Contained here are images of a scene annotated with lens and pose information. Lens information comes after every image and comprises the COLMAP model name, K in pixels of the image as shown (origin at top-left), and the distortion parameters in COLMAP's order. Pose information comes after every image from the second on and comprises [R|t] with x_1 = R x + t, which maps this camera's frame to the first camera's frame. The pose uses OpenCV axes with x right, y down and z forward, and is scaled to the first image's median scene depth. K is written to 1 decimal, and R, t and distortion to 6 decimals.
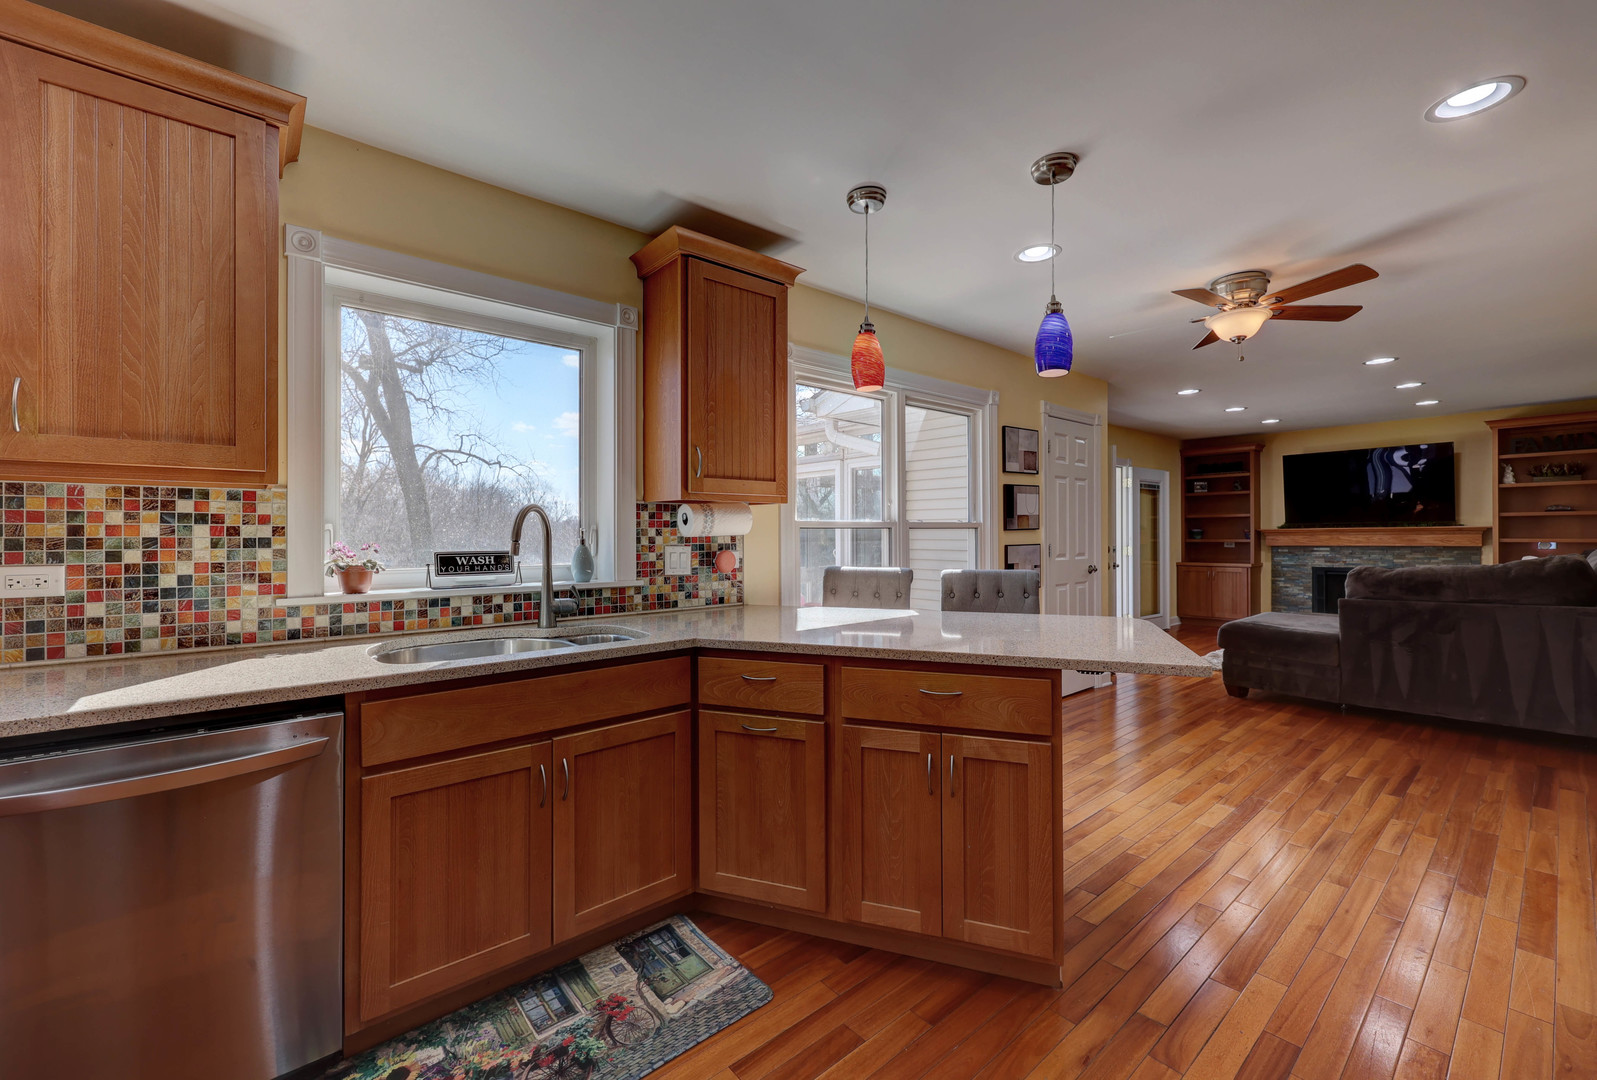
lens RADIAL K [[630.5, 0, 794.1], [0, 630.5, 537.6], [0, 0, 1]] dist [-0.004710, -0.000066]
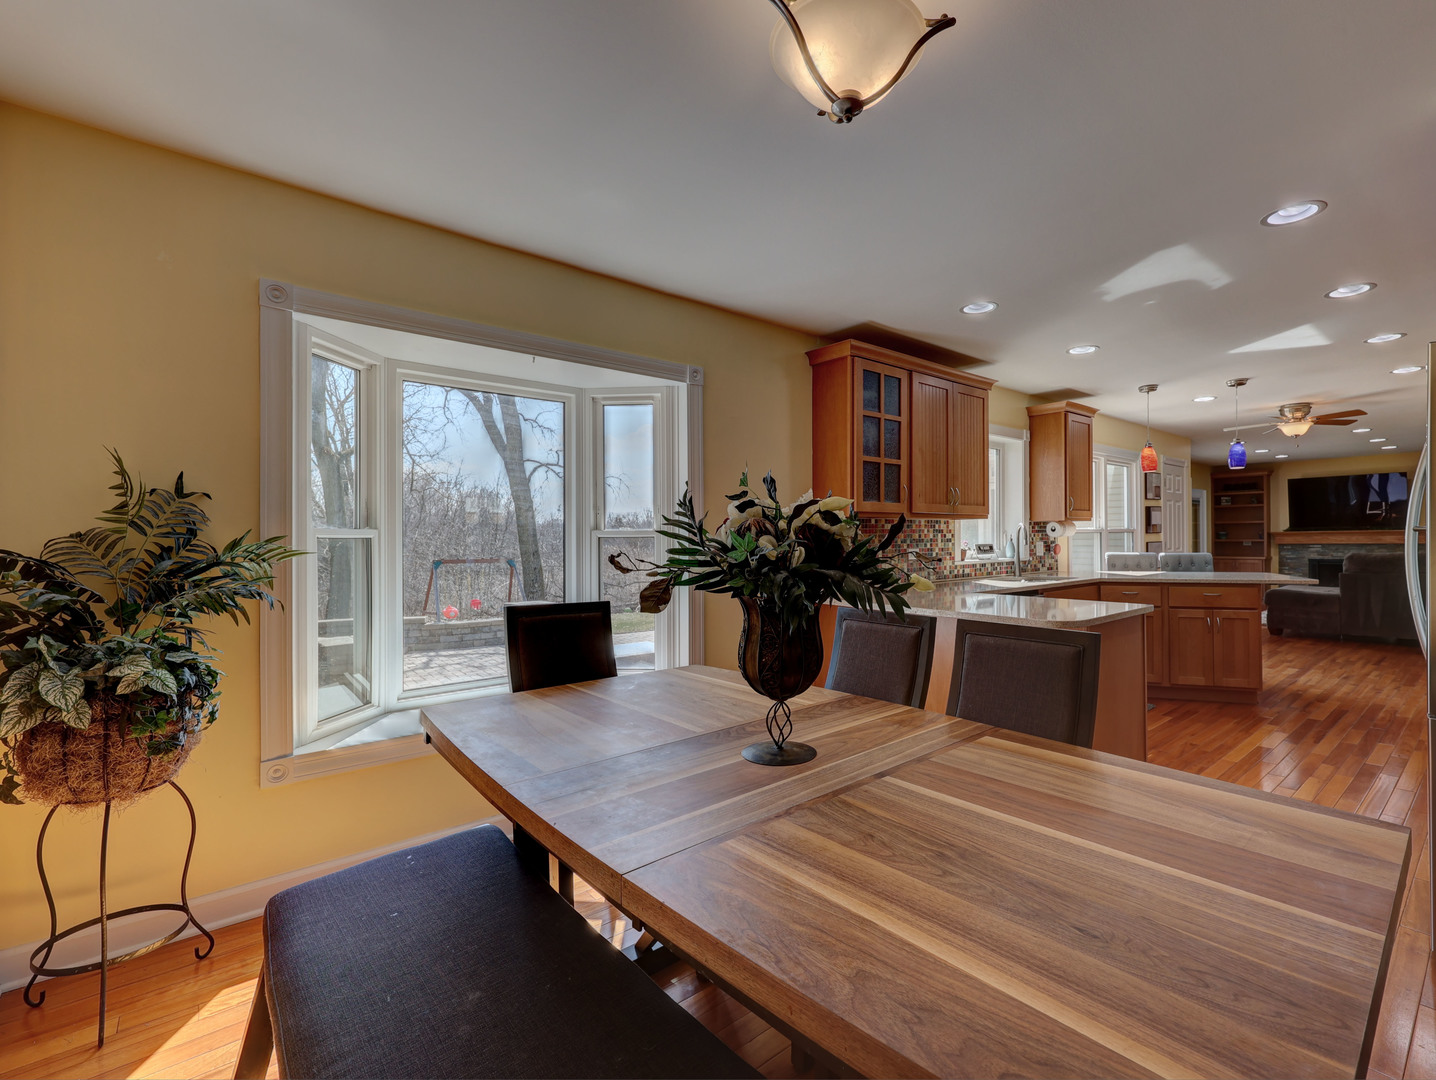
lens RADIAL K [[675.2, 0, 721.3], [0, 675.2, 536.3], [0, 0, 1]] dist [-0.005006, -0.000572]
pose [[0.999935, 0.002205, 0.011155, -0.491729], [-0.002103, 0.999956, -0.009163, 0.012647], [-0.011175, 0.009139, 0.999896, -0.474505]]
